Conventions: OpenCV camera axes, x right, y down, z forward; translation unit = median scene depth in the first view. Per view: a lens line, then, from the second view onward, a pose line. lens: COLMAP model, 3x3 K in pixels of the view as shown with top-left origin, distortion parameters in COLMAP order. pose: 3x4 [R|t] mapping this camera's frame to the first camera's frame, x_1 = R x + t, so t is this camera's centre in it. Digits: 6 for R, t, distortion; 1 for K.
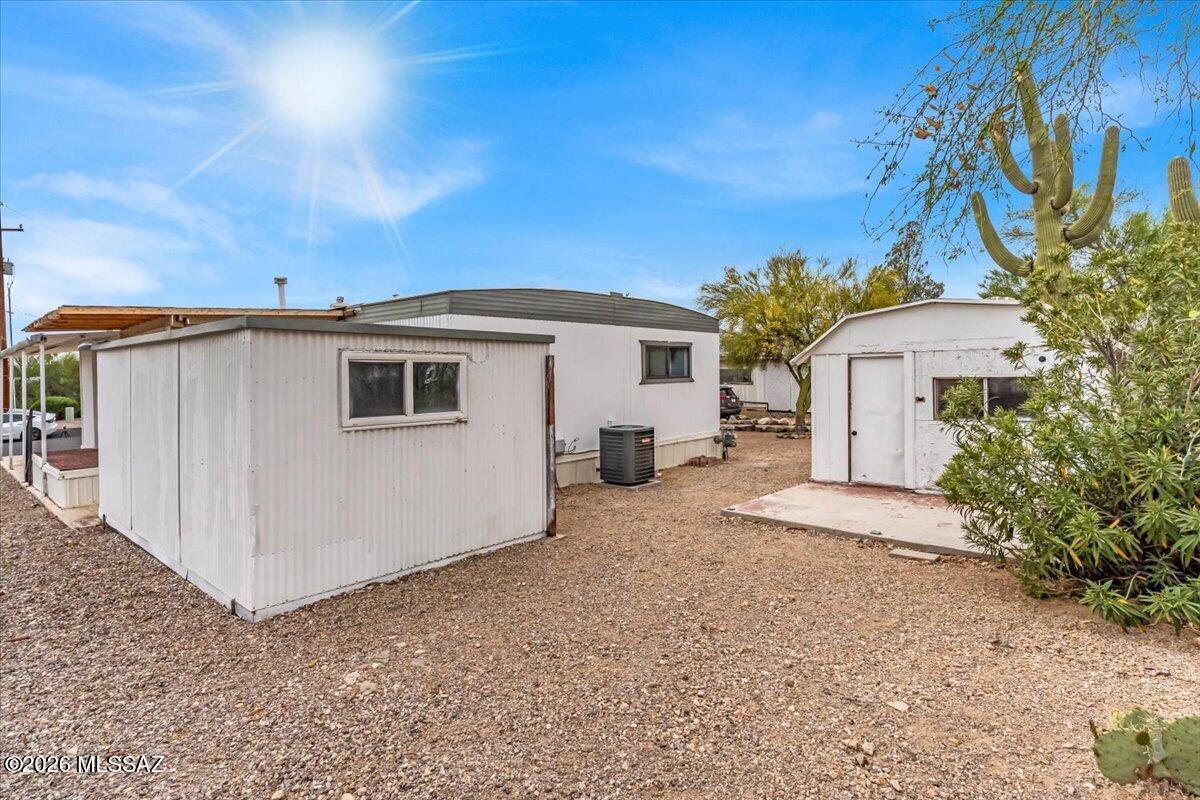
lens RADIAL K [[572.4, 0, 602.4], [0, 572.4, 388.3], [0, 0, 1]] dist [0.002632, 0.000426]
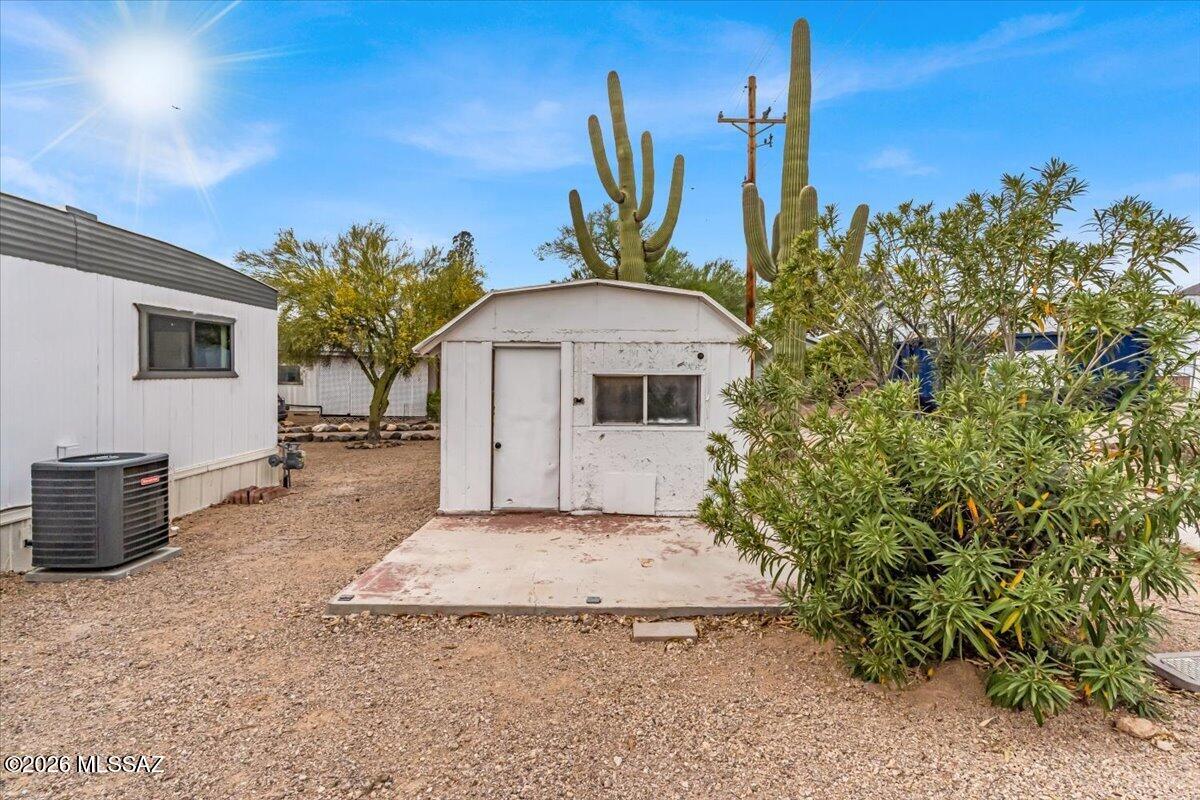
lens RADIAL K [[572.4, 0, 602.4], [0, 572.4, 388.3], [0, 0, 1]] dist [0.002632, 0.000426]
pose [[0.727497, 0.005569, 0.686088, 0.012843], [-0.003275, 0.999984, -0.004644, 0.003792], [-0.686103, 0.001132, 0.727503, 0.285052]]
